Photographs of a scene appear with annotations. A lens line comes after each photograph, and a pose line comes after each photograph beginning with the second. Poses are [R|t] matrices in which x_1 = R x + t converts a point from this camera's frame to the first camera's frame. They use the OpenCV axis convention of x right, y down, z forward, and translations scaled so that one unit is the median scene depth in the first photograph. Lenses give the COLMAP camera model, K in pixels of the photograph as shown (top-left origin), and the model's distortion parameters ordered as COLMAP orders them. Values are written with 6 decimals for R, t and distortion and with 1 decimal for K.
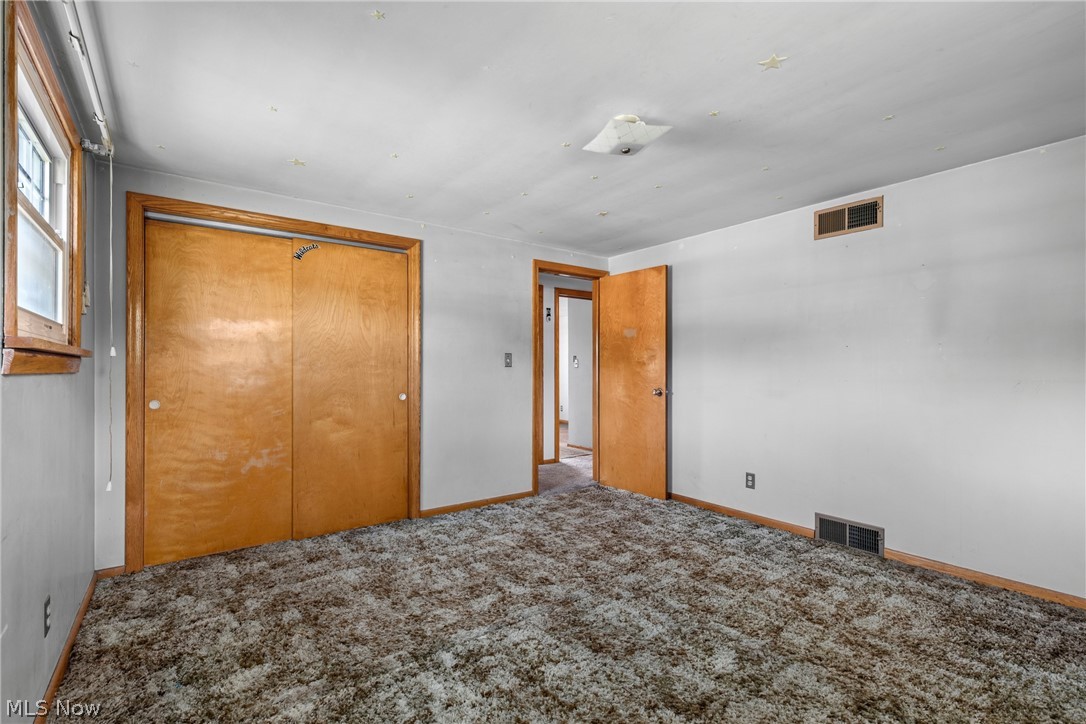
lens RADIAL K [[490.2, 0, 539.7], [0, 490.2, 364.1], [0, 0, 1]] dist [0.007422, -0.000691]
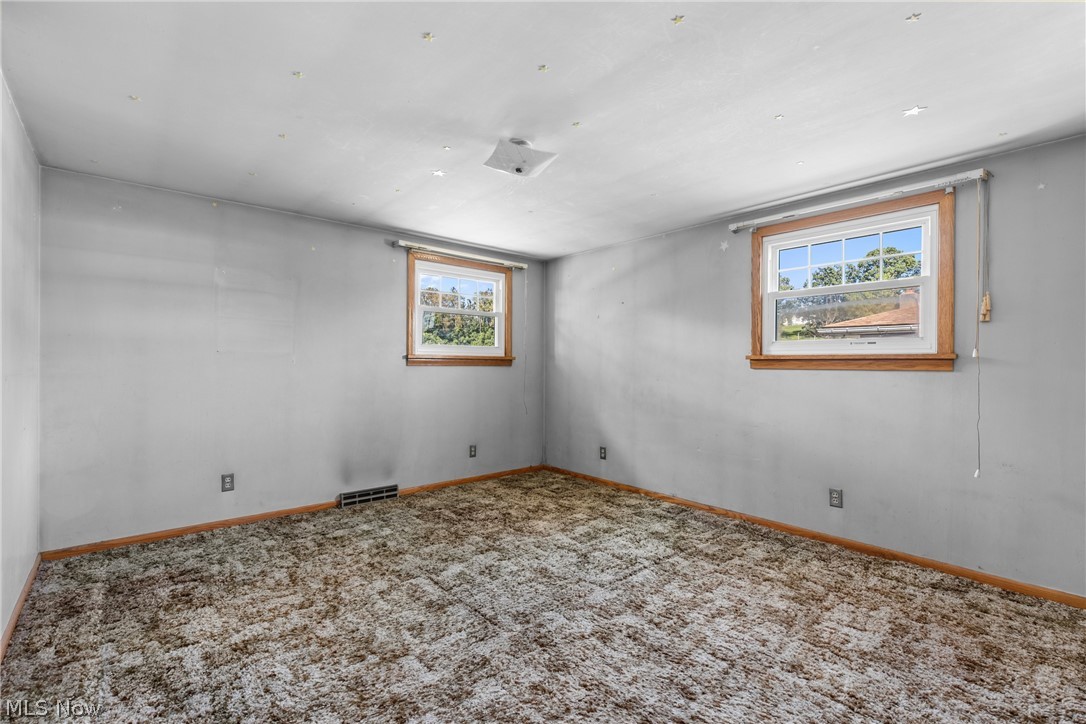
lens RADIAL K [[490.2, 0, 543.0], [0, 490.2, 365.8], [0, 0, 1]] dist [0.007422, -0.000691]
pose [[-0.996983, -0.005932, -0.077399, 0.173586], [-0.005356, 0.999956, -0.007649, 0.017570], [0.077441, -0.007211, -0.996971, 1.811043]]
